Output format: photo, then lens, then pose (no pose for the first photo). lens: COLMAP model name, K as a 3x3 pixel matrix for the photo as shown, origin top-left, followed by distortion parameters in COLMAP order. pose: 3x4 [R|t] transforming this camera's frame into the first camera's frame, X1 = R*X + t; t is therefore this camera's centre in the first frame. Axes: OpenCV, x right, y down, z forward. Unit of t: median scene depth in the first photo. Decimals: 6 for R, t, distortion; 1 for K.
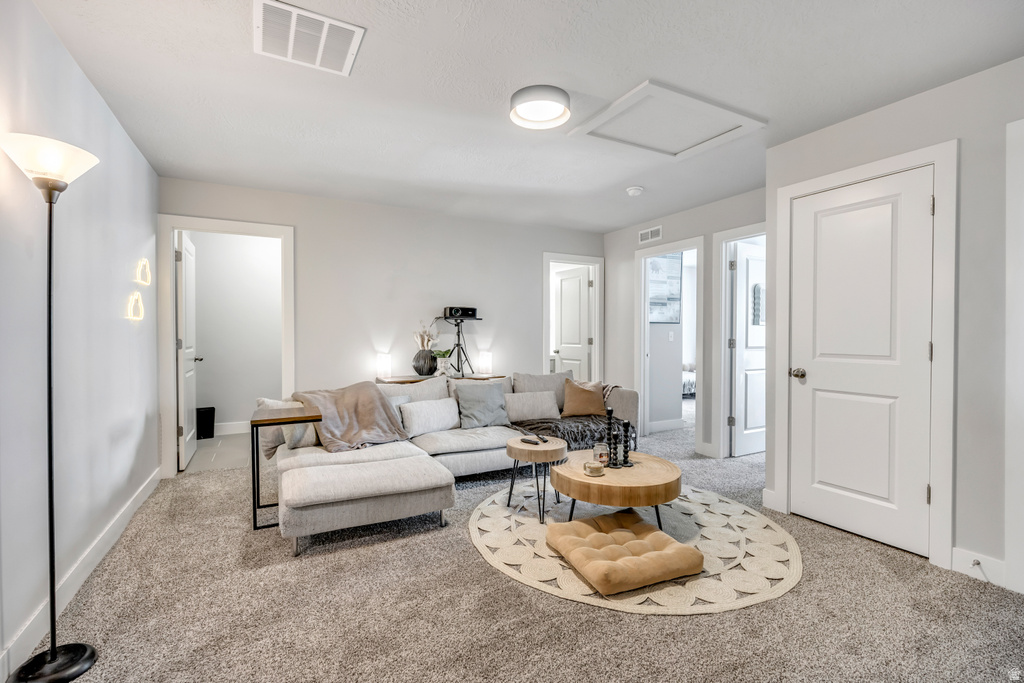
lens RADIAL K [[441.7, 0, 508.7], [0, 441.7, 329.9], [0, 0, 1]] dist [-0.001045, -0.000098]
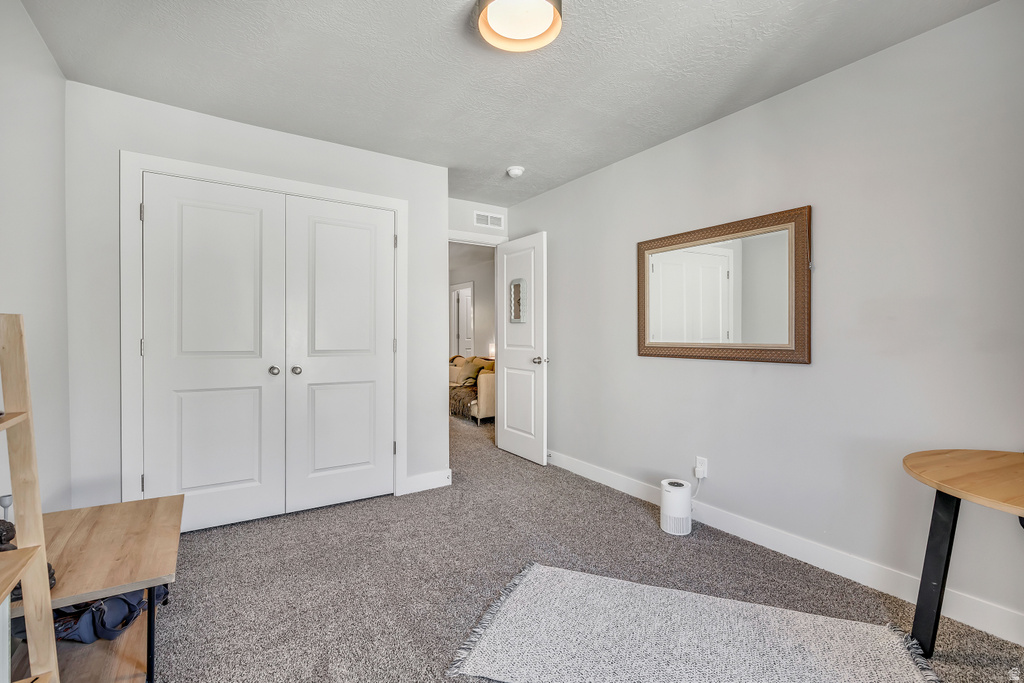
lens RADIAL K [[440.9, 0, 481.8], [0, 440.9, 339.0], [0, 0, 1]] dist [-0.000166, -0.000014]
pose [[-0.054658, 0.003830, 0.998498, -0.371688], [-0.024352, 0.999690, -0.005167, 0.024330], [-0.998208, -0.024597, -0.054547, 0.660456]]
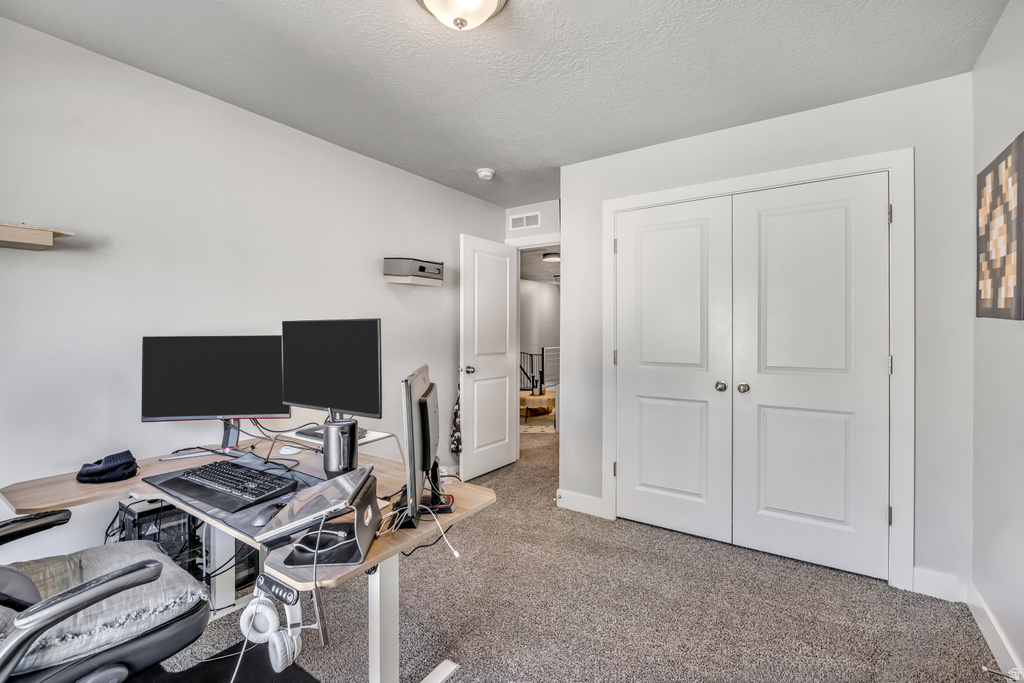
lens RADIAL K [[472.2, 0, 512.0], [0, 472.2, 341.5], [0, 0, 1]] dist [-0.001708, -0.000237]
pose [[0.890063, 0.021972, 0.455307, -0.201930], [-0.030142, 0.999488, 0.010689, 0.010528], [-0.454839, -0.023238, 0.890270, 0.384486]]
